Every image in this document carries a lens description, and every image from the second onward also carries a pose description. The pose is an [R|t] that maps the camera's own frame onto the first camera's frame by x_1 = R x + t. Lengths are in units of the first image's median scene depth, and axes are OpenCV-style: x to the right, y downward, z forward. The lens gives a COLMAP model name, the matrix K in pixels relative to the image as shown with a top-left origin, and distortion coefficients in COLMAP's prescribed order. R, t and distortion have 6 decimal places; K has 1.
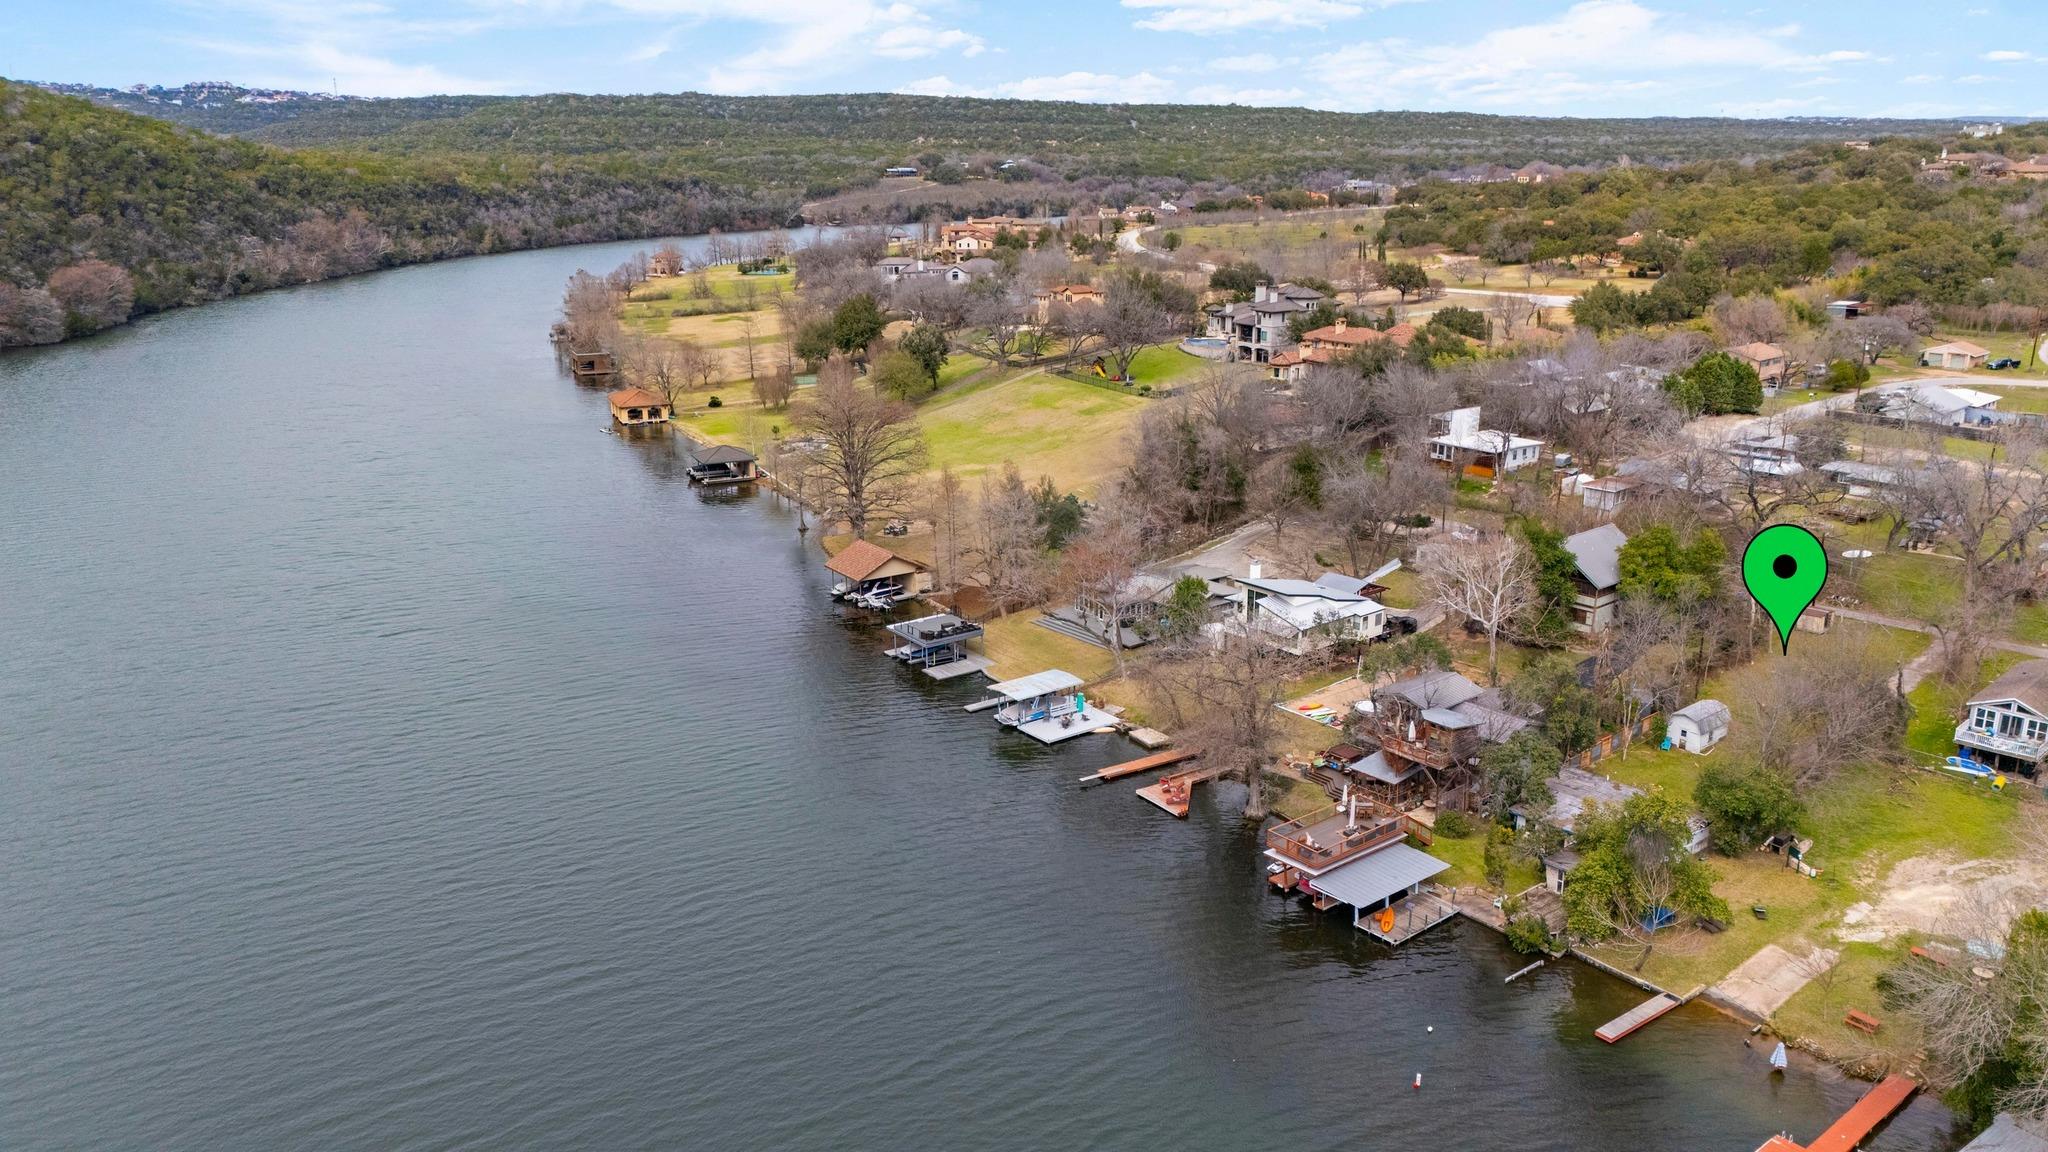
lens RADIAL K [[1486.2, 0, 1024.0], [0, 1486.2, 576.0], [0, 0, 1]] dist [0.029256, -0.004798]
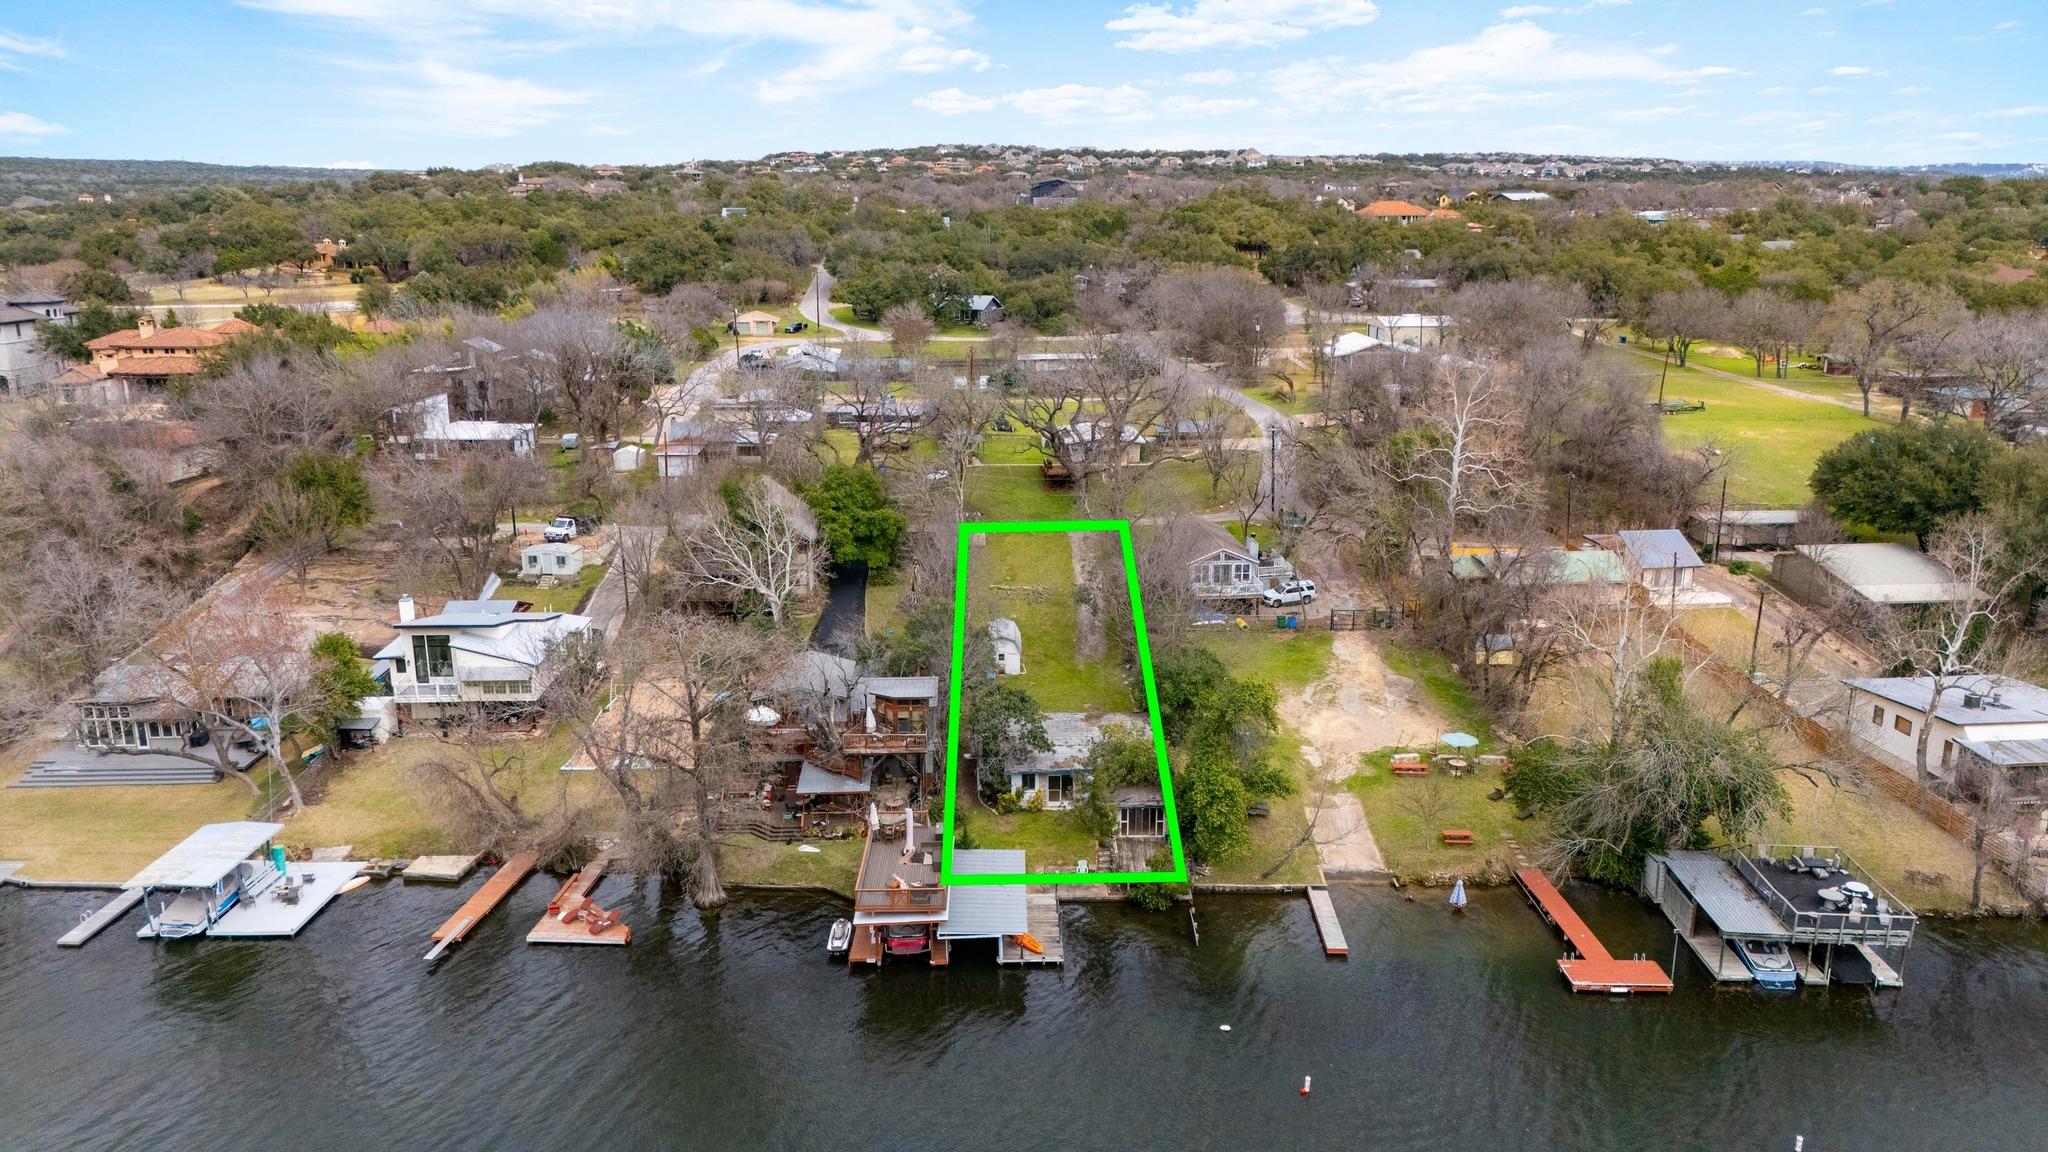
lens RADIAL K [[1486.2, 0, 1024.0], [0, 1486.2, 576.0], [0, 0, 1]] dist [0.029256, -0.004798]
pose [[0.602817, -0.190414, 0.774825, -0.241672], [0.216460, 0.973715, 0.070885, -0.006999], [-0.767956, 0.124988, 0.628189, 0.369174]]
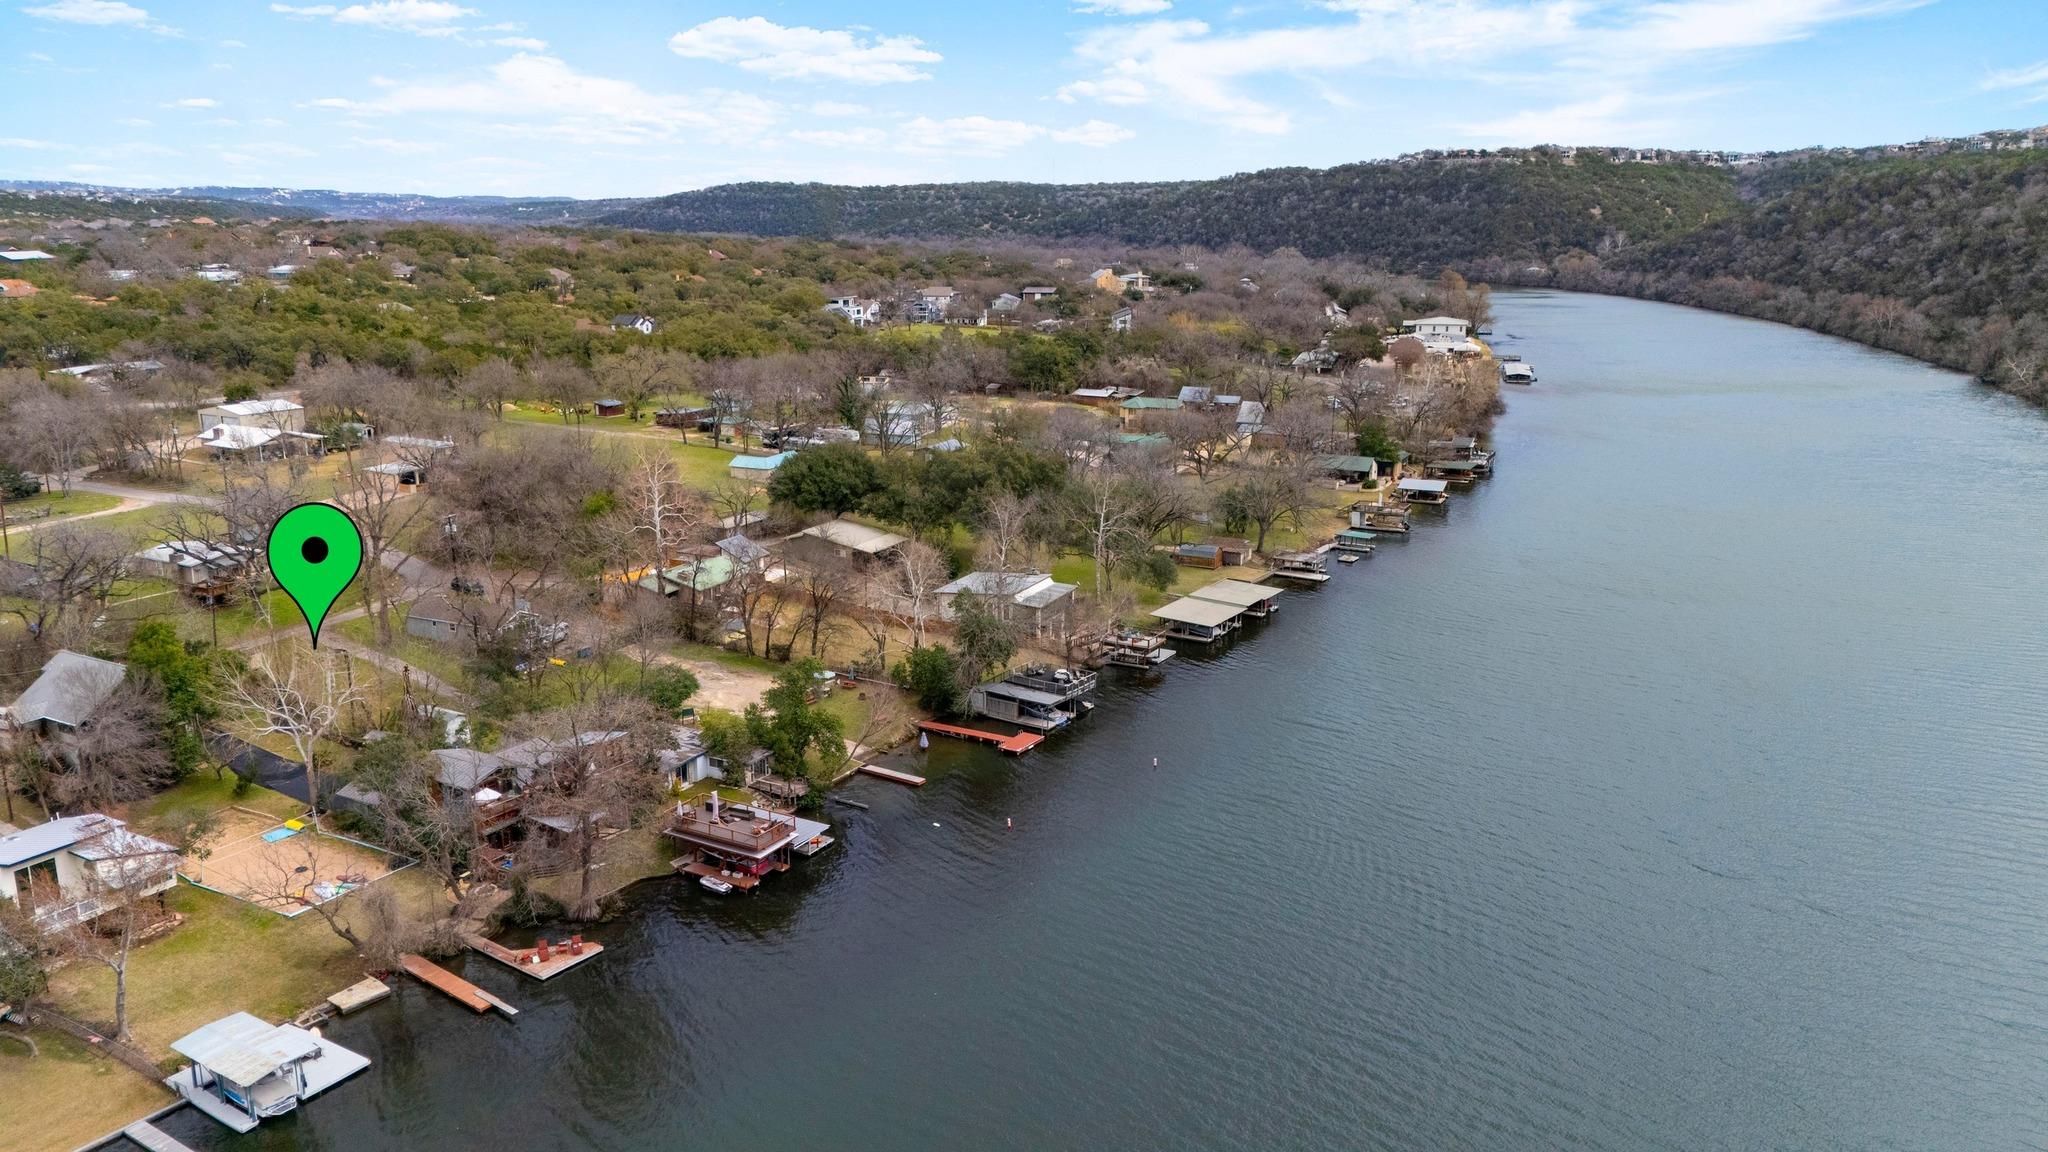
lens RADIAL K [[1486.2, 0, 1024.0], [0, 1486.2, 576.0], [0, 0, 1]] dist [0.029256, -0.004798]
pose [[-0.323385, -0.234349, 0.916789, -0.695373], [0.279287, 0.902050, 0.329096, -0.252796], [-0.904113, 0.362472, -0.226259, 0.774289]]
